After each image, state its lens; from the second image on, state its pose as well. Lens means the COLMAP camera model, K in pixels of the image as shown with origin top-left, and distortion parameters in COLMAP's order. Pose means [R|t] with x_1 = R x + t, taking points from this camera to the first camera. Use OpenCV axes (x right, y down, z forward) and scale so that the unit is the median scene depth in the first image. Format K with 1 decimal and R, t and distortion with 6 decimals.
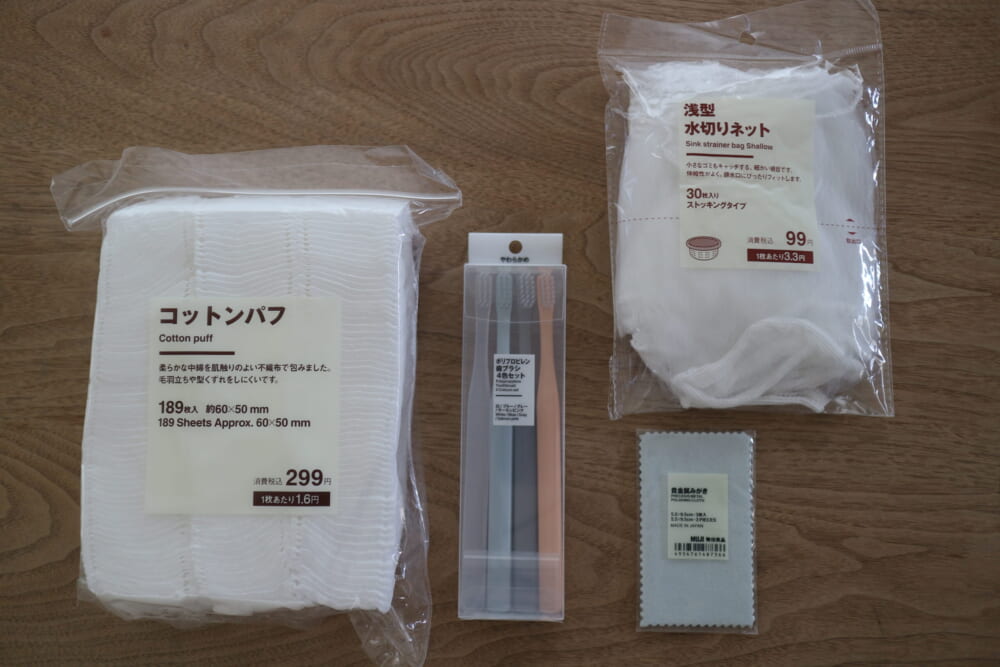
lens RADIAL K [[999.2, 0, 500.0], [0, 999.2, 333.5], [0, 0, 1]] dist [0.009317, 0.006637]
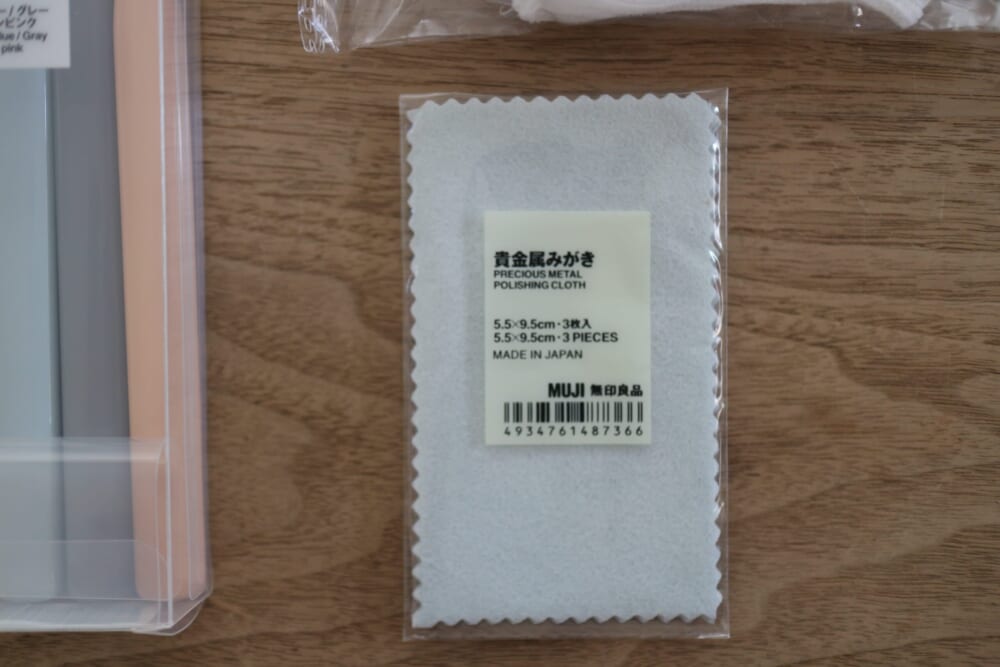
lens RADIAL K [[999.2, 0, 500.0], [0, 999.2, 333.5], [0, 0, 1]] dist [0.009317, 0.006637]
pose [[0.999303, -0.024329, 0.028317, 0.162331], [0.020689, 0.992264, 0.122413, 0.139249], [-0.031076, -0.121741, 0.992075, 0.638764]]
